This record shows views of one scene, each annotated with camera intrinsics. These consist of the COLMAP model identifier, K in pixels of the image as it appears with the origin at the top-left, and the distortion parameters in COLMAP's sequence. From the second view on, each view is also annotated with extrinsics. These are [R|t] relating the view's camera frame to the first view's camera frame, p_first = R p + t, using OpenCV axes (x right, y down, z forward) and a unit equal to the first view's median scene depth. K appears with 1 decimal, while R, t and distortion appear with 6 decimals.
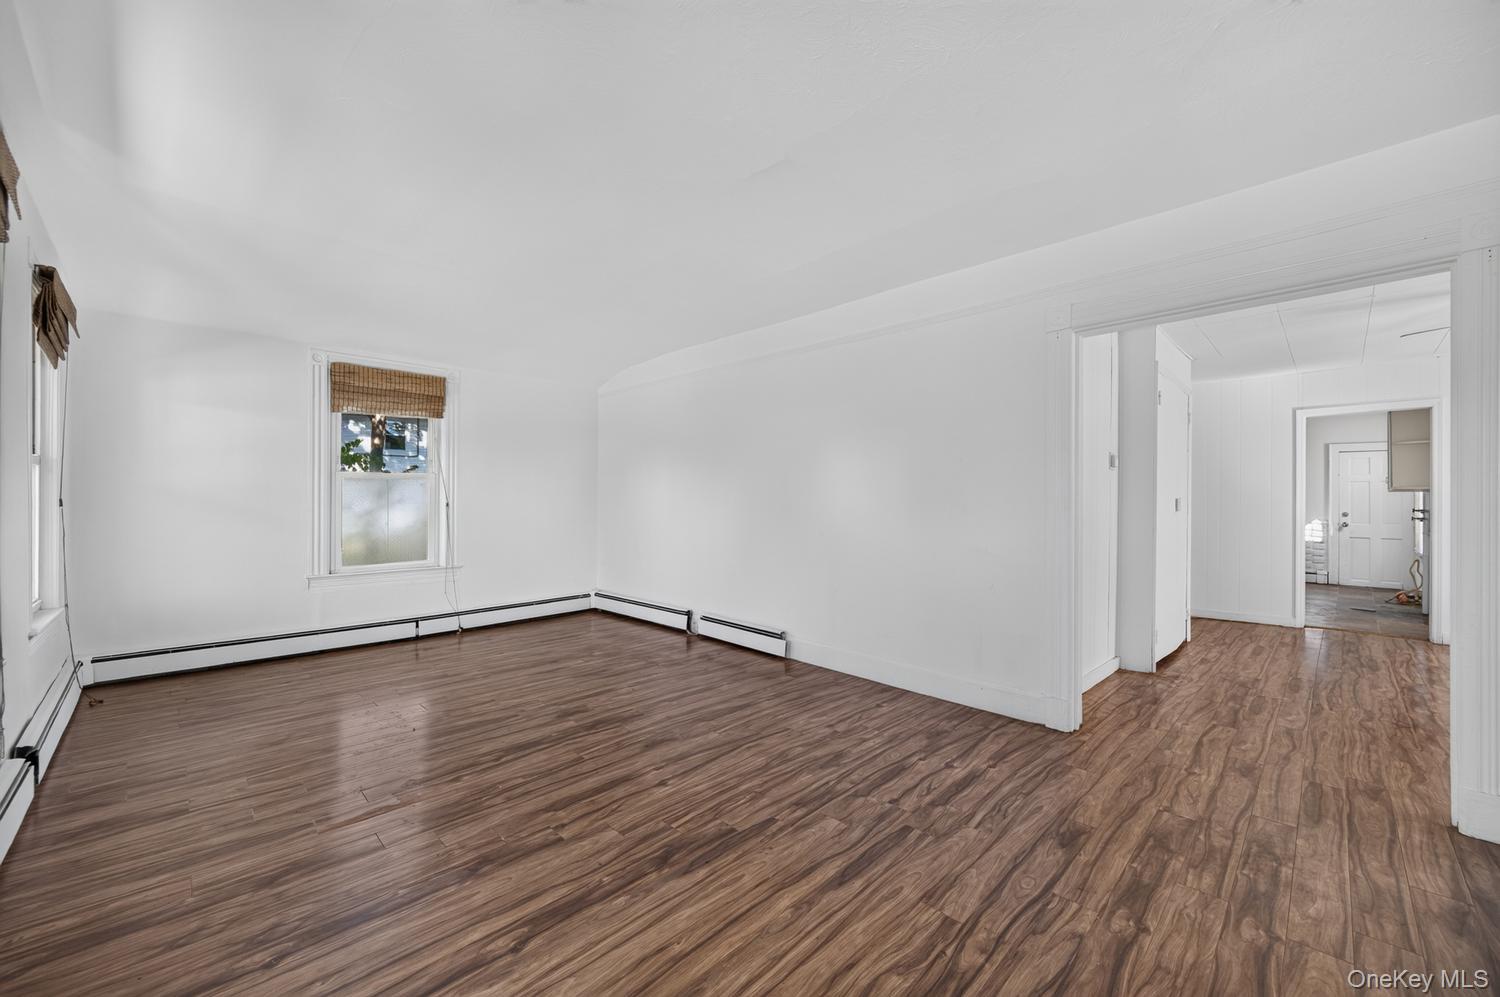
lens RADIAL K [[587.8, 0, 756.0], [0, 587.8, 500.8], [0, 0, 1]] dist [-0.000022, 0.000032]
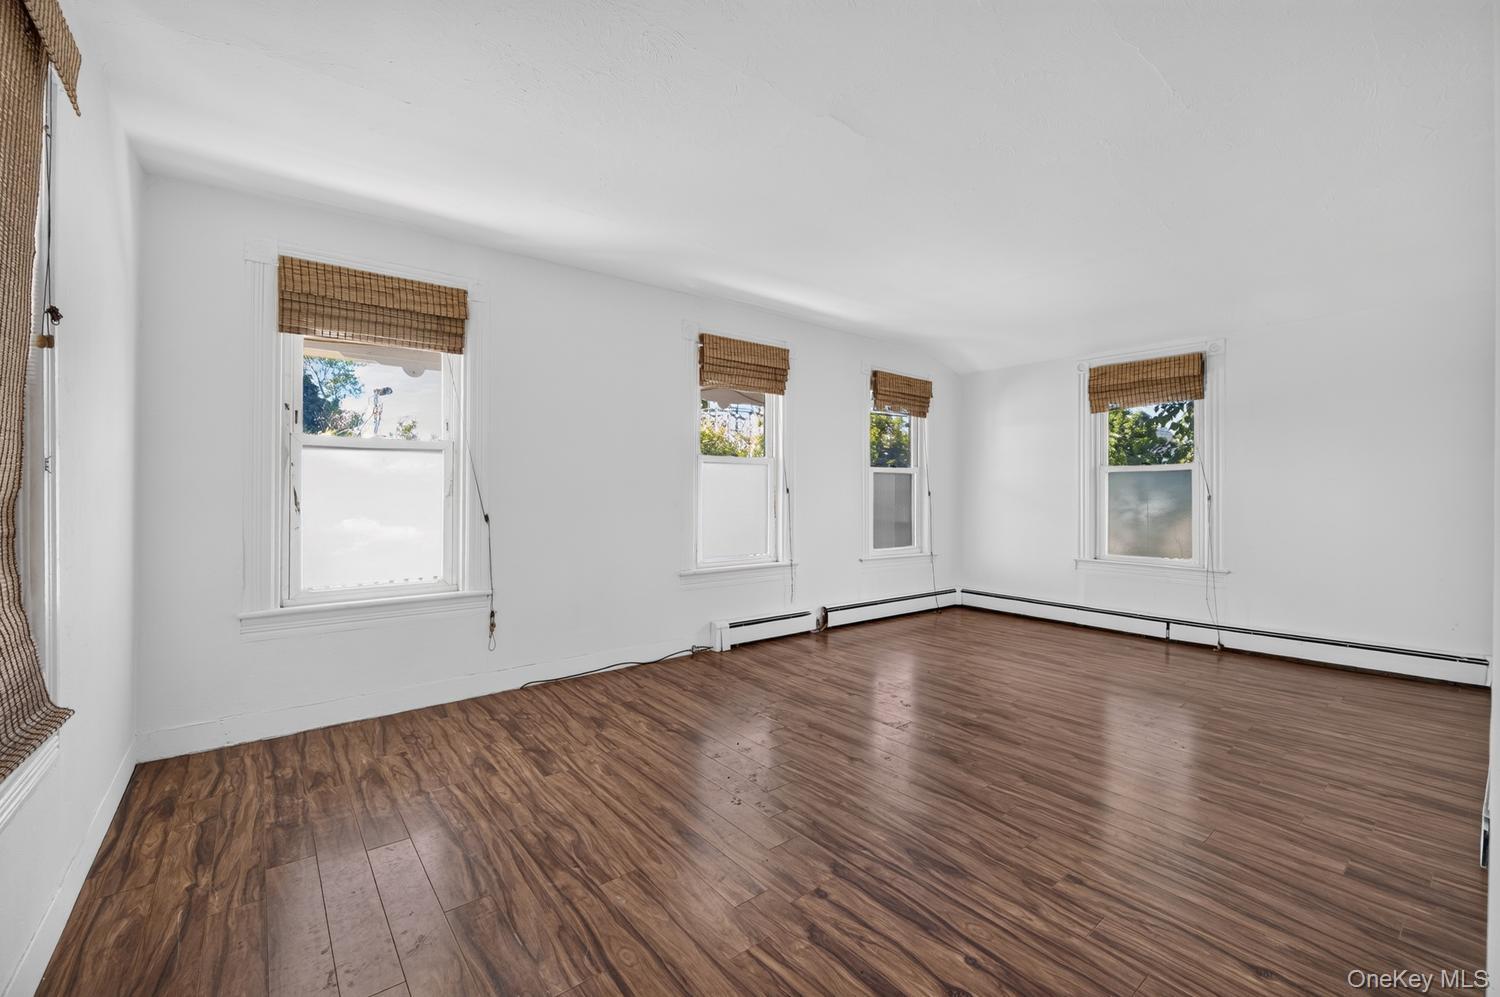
lens RADIAL K [[594.0, 0, 752.8], [0, 594.0, 536.8], [0, 0, 1]] dist [0.000794, 0.000000]
pose [[-0.099441, 0.073412, -0.992332, 0.813004], [-0.000874, 0.997268, 0.073865, -0.004100], [0.995043, 0.008212, -0.099106, 0.824723]]
